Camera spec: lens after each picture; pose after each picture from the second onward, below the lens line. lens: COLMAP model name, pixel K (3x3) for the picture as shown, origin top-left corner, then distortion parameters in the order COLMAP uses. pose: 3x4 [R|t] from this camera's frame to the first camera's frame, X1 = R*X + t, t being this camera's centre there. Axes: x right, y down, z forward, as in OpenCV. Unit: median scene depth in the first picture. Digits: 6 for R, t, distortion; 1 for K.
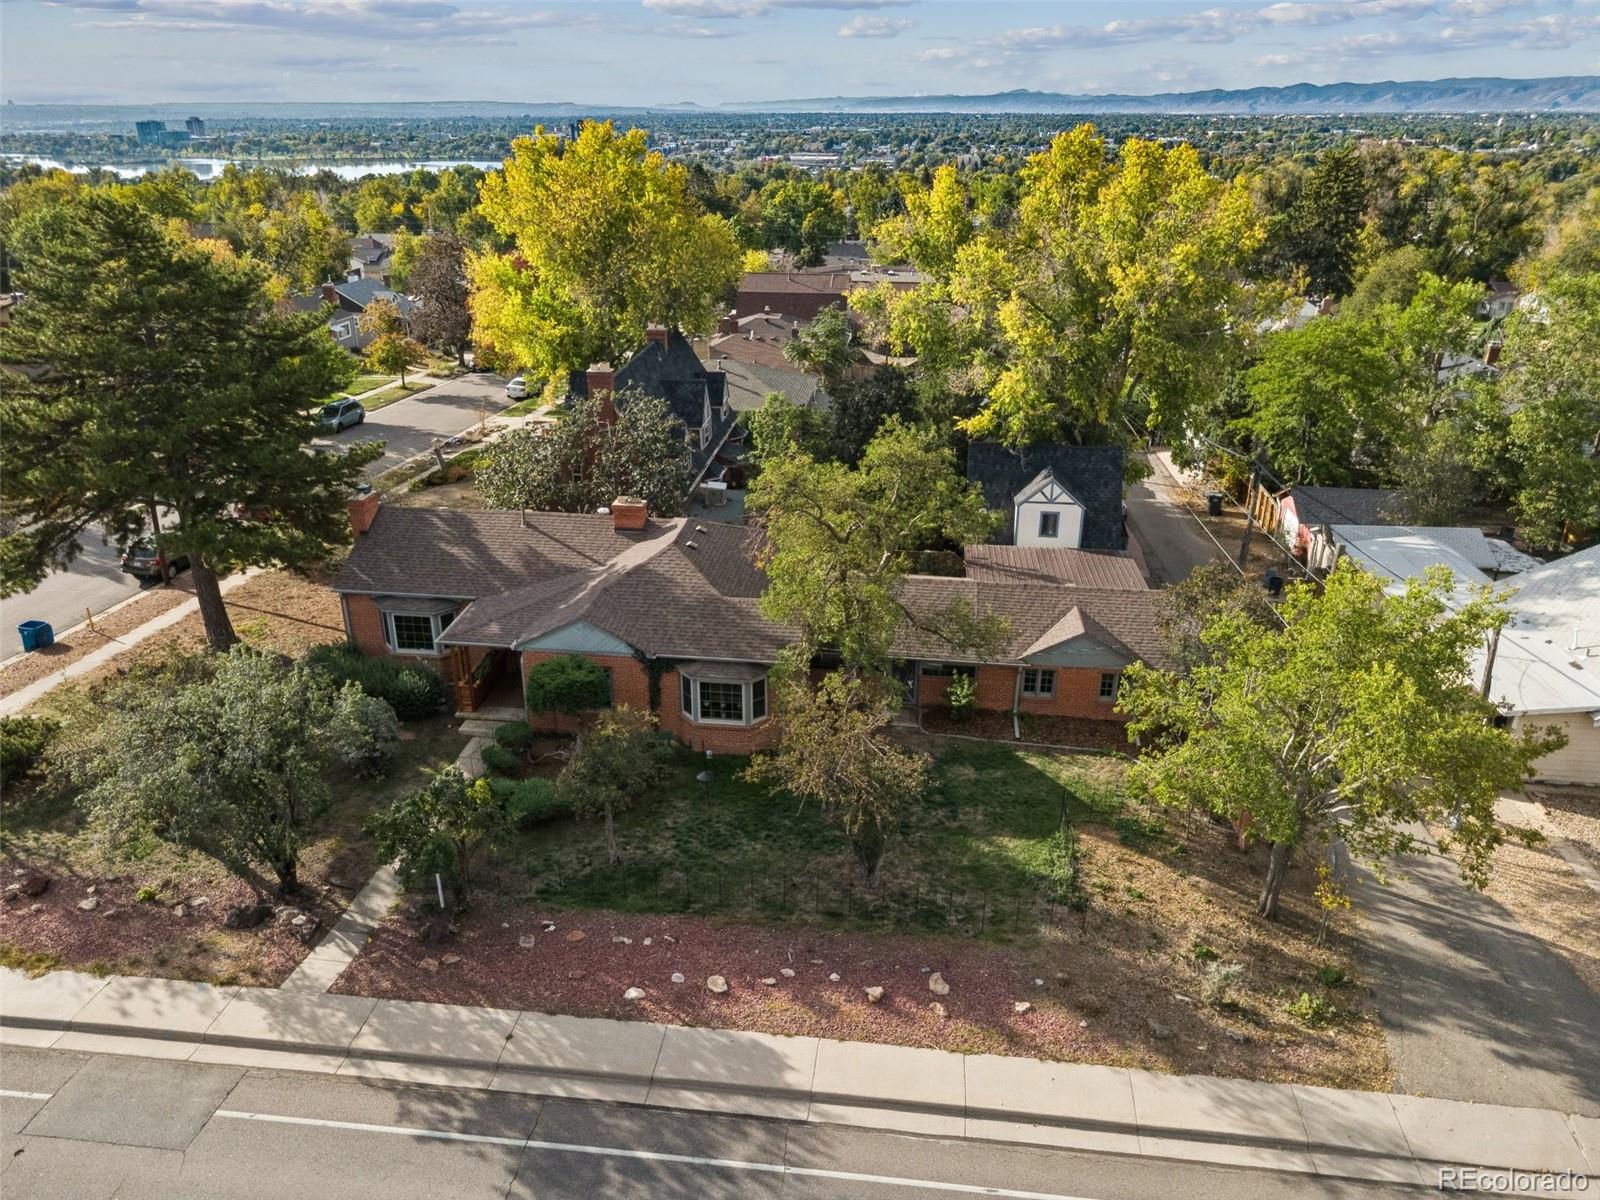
lens RADIAL K [[1126.0, 0, 794.6], [0, 1126.0, 602.6], [0, 0, 1]] dist [0.000595, 0.003603]
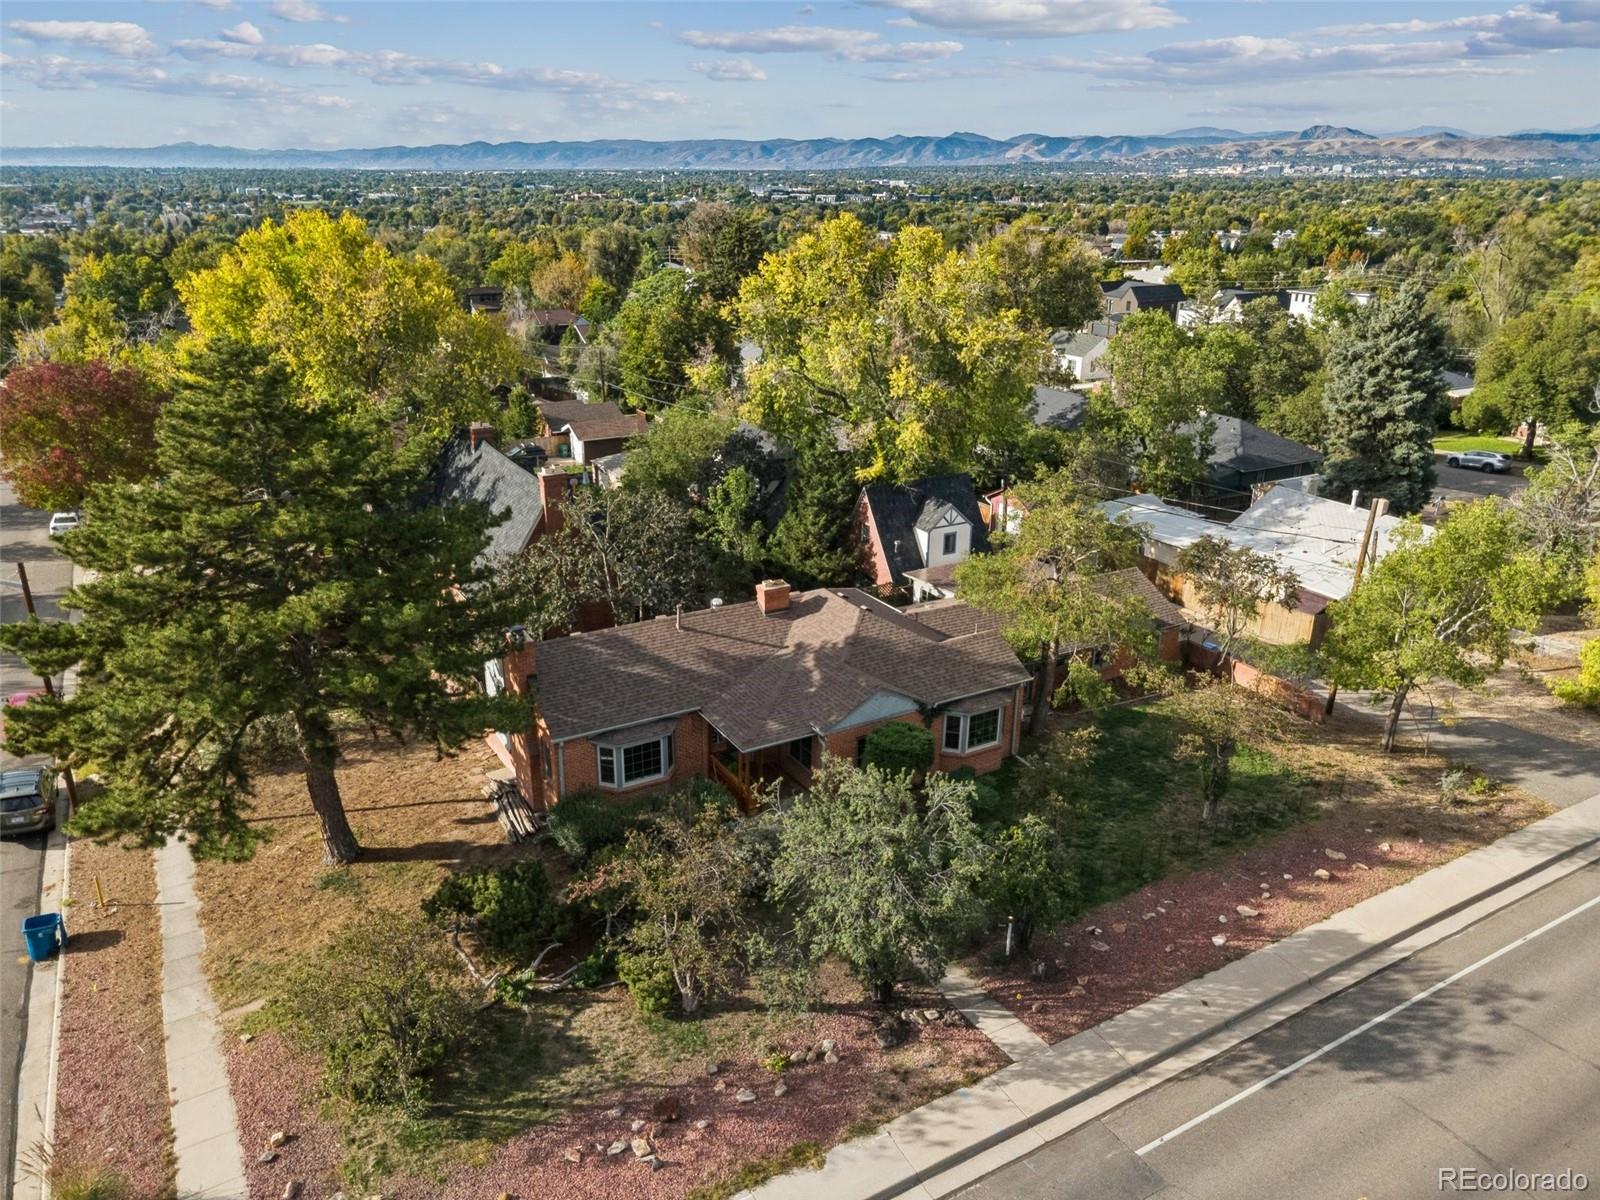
lens RADIAL K [[1126.0, 0, 795.6], [0, 1126.0, 597.9], [0, 0, 1]] dist [0.000595, 0.003603]
pose [[0.805330, -0.205990, 0.555889, -0.888522], [0.231621, 0.972490, 0.024812, -0.122437], [-0.545707, 0.108774, 0.830886, 0.149252]]
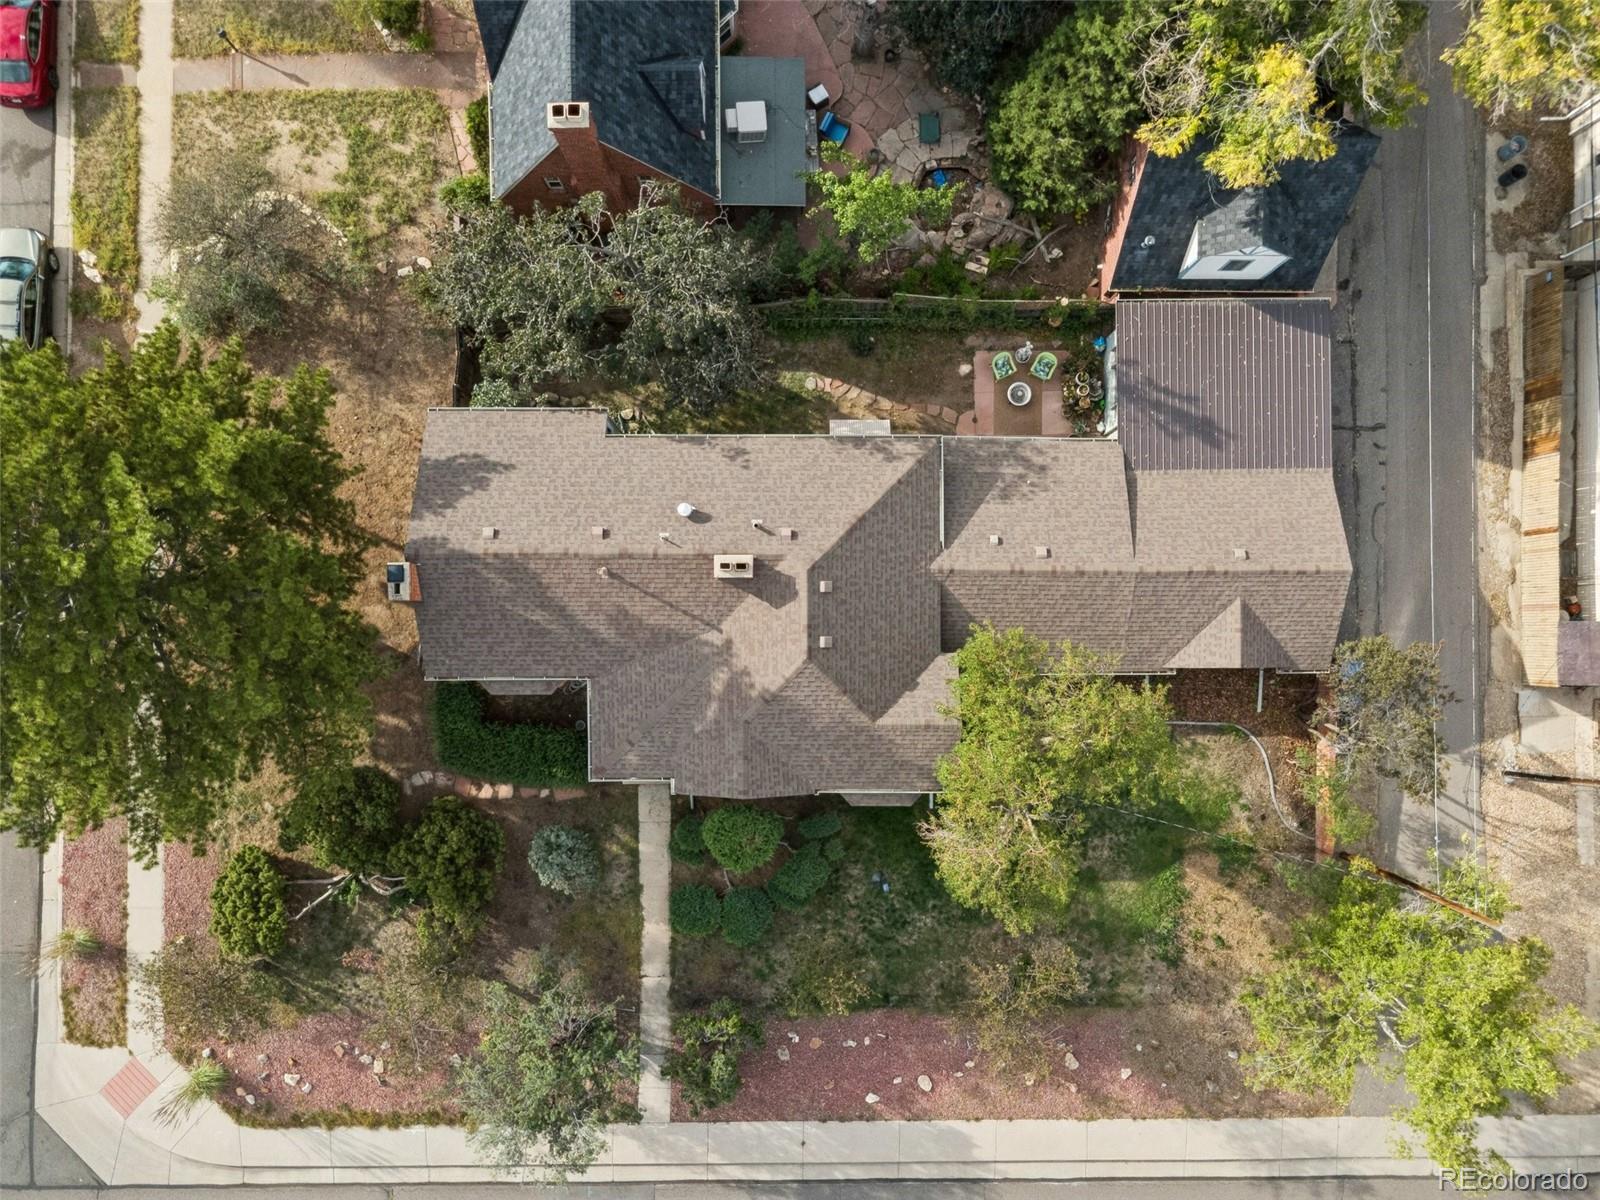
lens RADIAL K [[1126.0, 0, 804.6], [0, 1126.0, 606.6], [0, 0, 1]] dist [0.000595, 0.003603]
pose [[0.993529, -0.113310, -0.007755, -0.114843], [0.051283, 0.386636, 0.920805, -1.030310], [-0.101338, -0.915245, 0.389946, 0.810389]]
